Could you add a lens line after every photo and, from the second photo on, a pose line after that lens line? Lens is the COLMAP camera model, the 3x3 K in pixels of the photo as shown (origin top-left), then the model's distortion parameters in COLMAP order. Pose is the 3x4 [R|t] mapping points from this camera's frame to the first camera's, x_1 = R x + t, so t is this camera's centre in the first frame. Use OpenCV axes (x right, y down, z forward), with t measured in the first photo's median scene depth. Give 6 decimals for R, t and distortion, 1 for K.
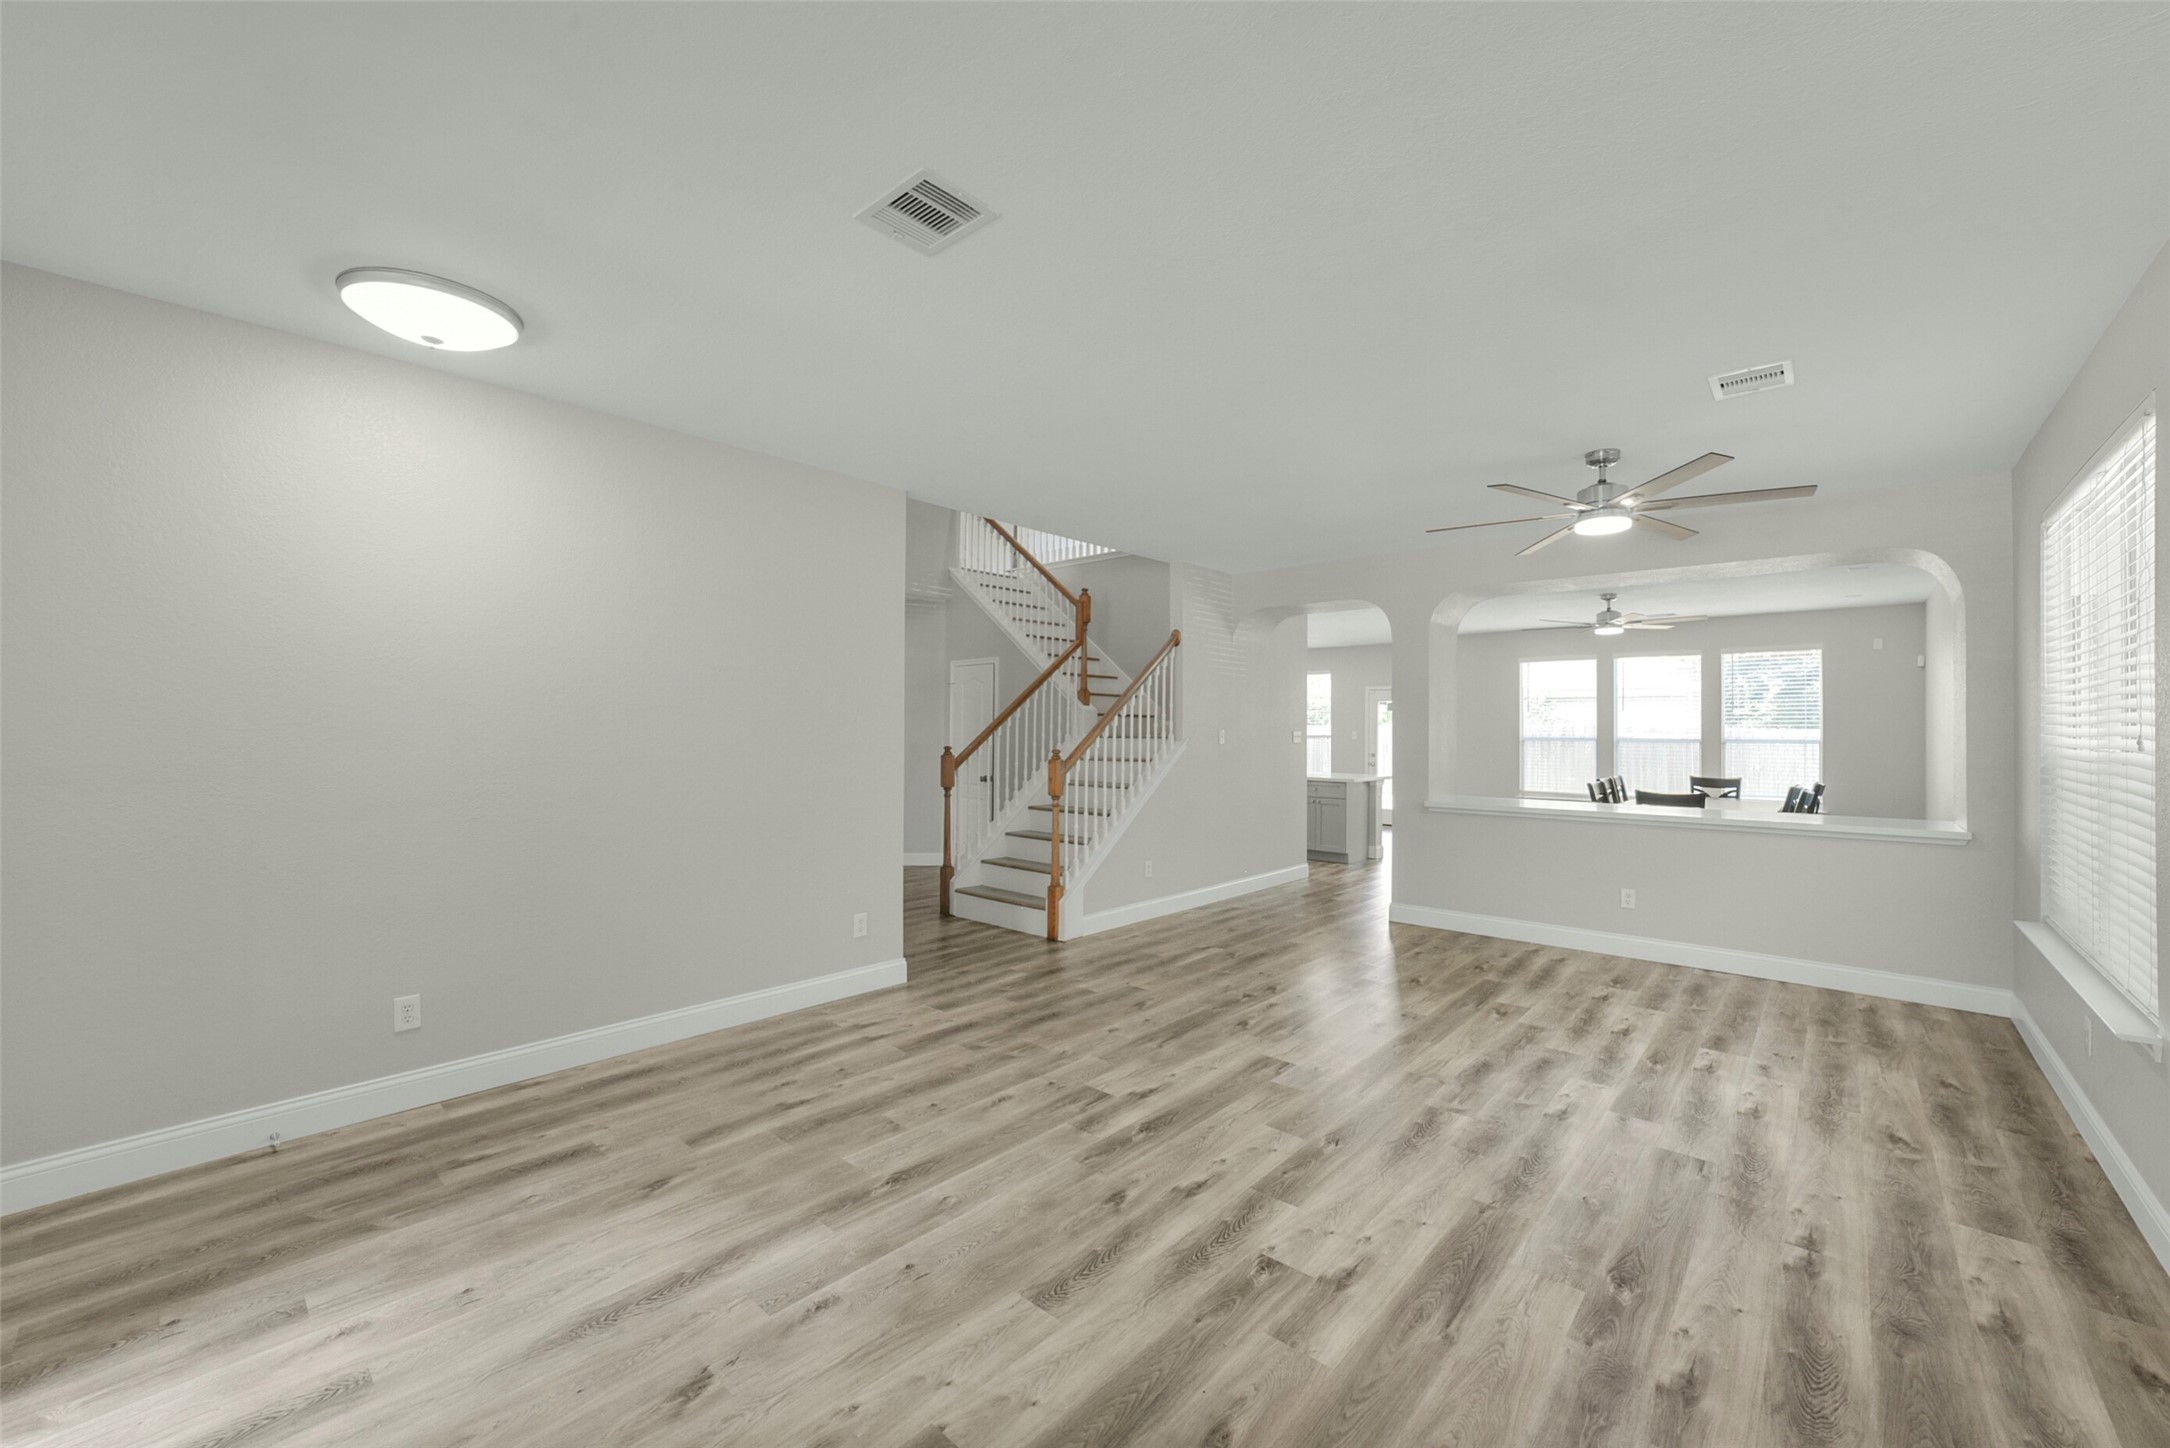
lens RADIAL K [[852.9, 0, 1083.0], [0, 852.9, 729.2], [0, 0, 1]] dist [-0.016048, 0.000887]
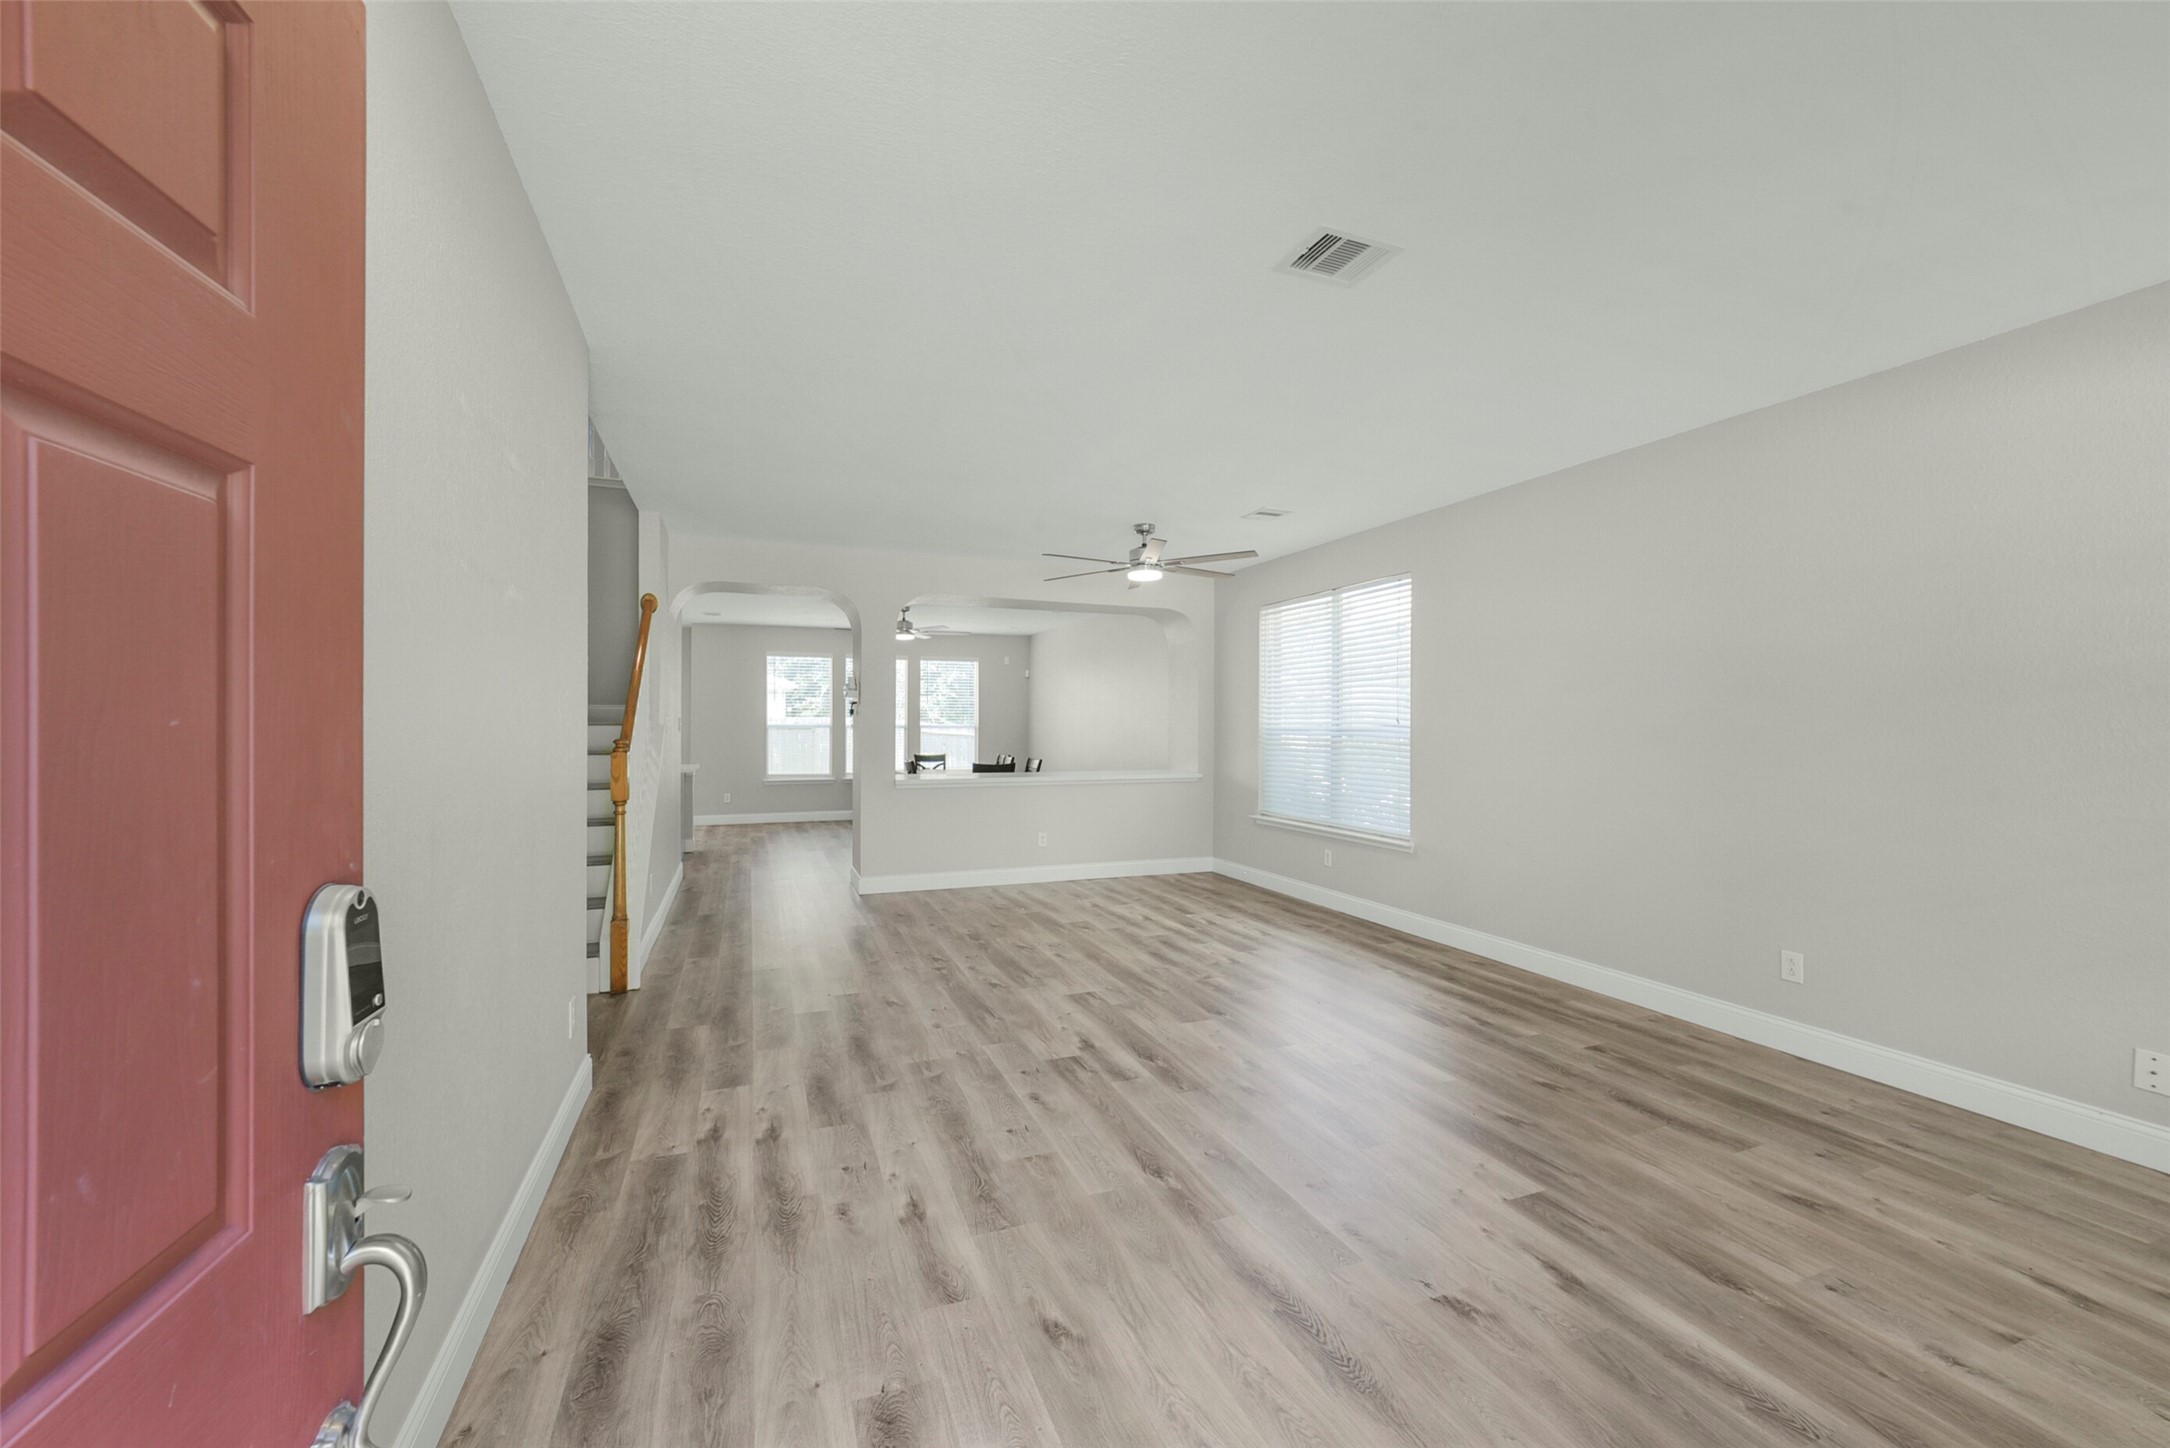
lens RADIAL K [[852.9, 0, 1091.1], [0, 852.9, 723.8], [0, 0, 1]] dist [-0.016048, 0.000887]
pose [[0.432691, -0.000141, 0.901542, -0.832088], [-0.004134, 0.999989, 0.002141, 0.014486], [-0.901533, -0.004654, 0.432686, 0.483558]]
